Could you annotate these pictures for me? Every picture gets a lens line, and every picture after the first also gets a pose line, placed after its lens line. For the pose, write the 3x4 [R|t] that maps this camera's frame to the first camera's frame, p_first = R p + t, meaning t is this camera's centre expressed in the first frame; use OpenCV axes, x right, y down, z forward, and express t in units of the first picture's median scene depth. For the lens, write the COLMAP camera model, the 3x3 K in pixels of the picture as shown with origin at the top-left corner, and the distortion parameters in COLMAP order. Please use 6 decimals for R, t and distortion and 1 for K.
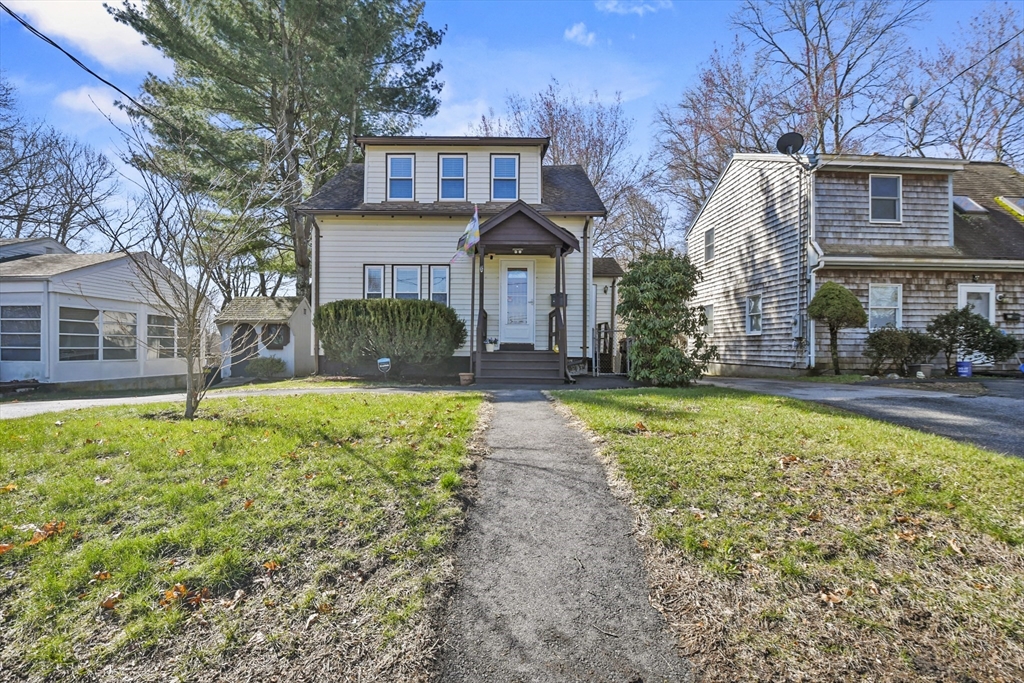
lens RADIAL K [[473.1, 0, 505.3], [0, 473.1, 347.9], [0, 0, 1]] dist [-0.032982, -0.001008]
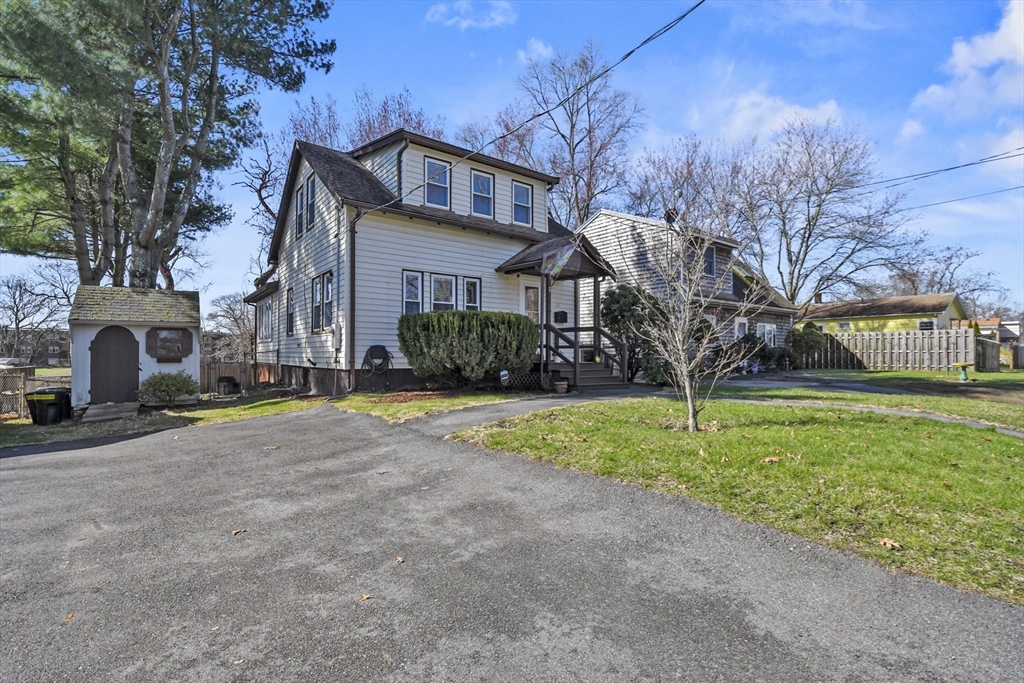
lens RADIAL K [[473.1, 0, 513.9], [0, 473.1, 350.8], [0, 0, 1]] dist [-0.032982, -0.001008]
pose [[0.797672, 0.001184, 0.603091, -0.681450], [0.001297, 0.999992, -0.003679, -0.014018], [-0.603091, 0.003717, 0.797664, 0.131941]]
